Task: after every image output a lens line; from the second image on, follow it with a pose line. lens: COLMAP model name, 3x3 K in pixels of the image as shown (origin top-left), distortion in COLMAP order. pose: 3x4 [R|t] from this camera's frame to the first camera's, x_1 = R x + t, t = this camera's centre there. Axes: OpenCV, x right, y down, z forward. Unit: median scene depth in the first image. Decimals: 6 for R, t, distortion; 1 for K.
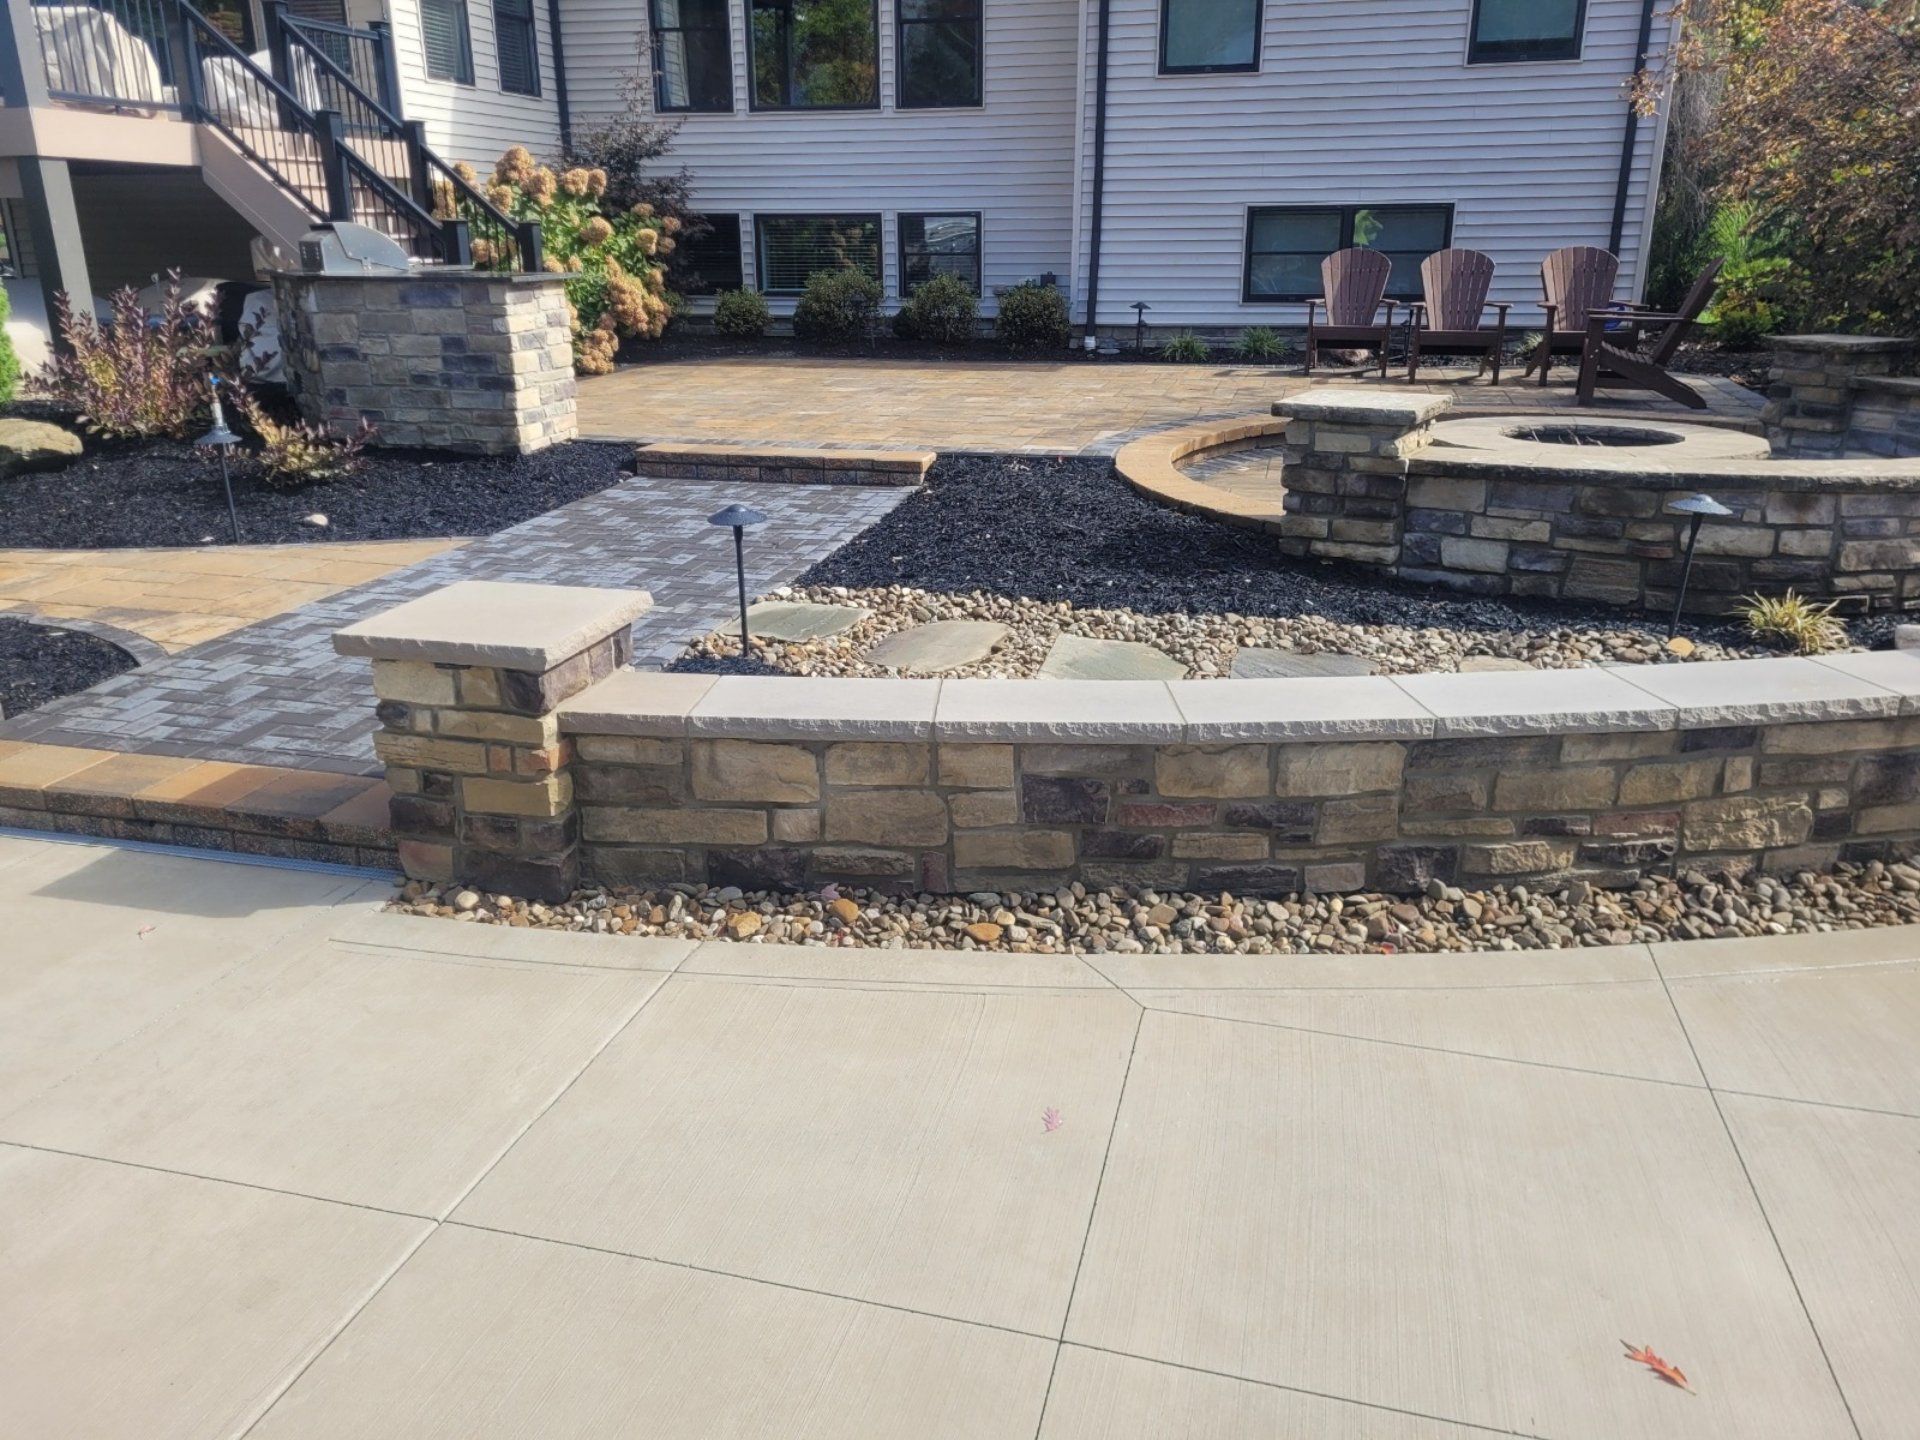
lens RADIAL K [[1443.9, 0, 959.3], [0, 1443.9, 715.7], [0, 0, 1]] dist [0.043084, -0.032016]
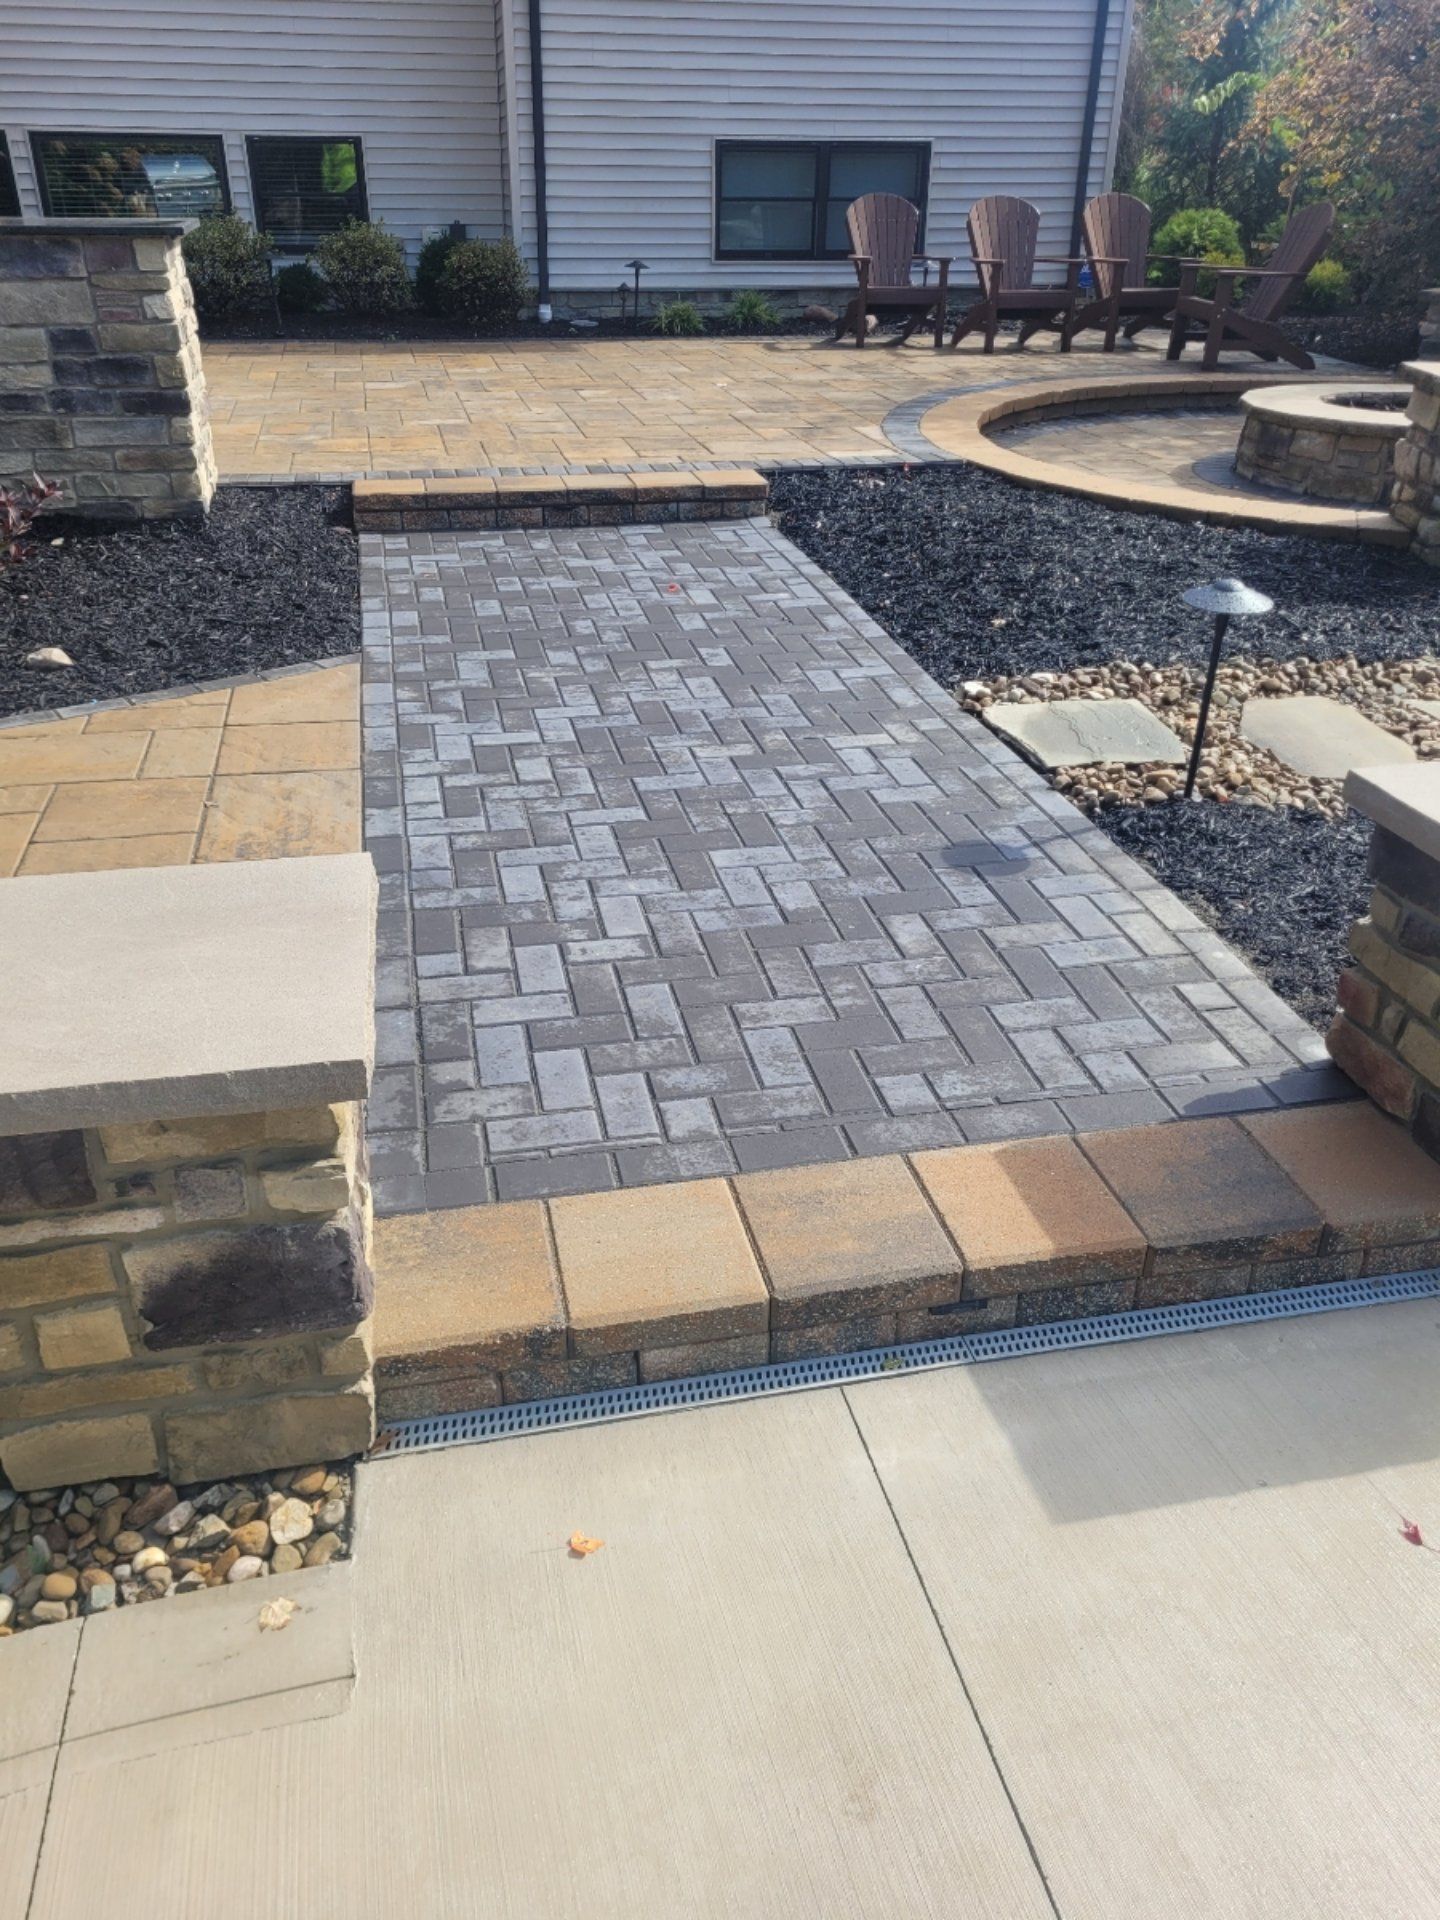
lens RADIAL K [[1443.9, 0, 719.4], [0, 1443.9, 964.6], [0, 0, 1]] dist [0.043084, -0.032016]
pose [[0.890443, -0.205634, 0.405988, -0.312483], [0.132495, 0.970588, 0.201007, -0.063881], [-0.435381, -0.125194, 0.891499, 0.214750]]
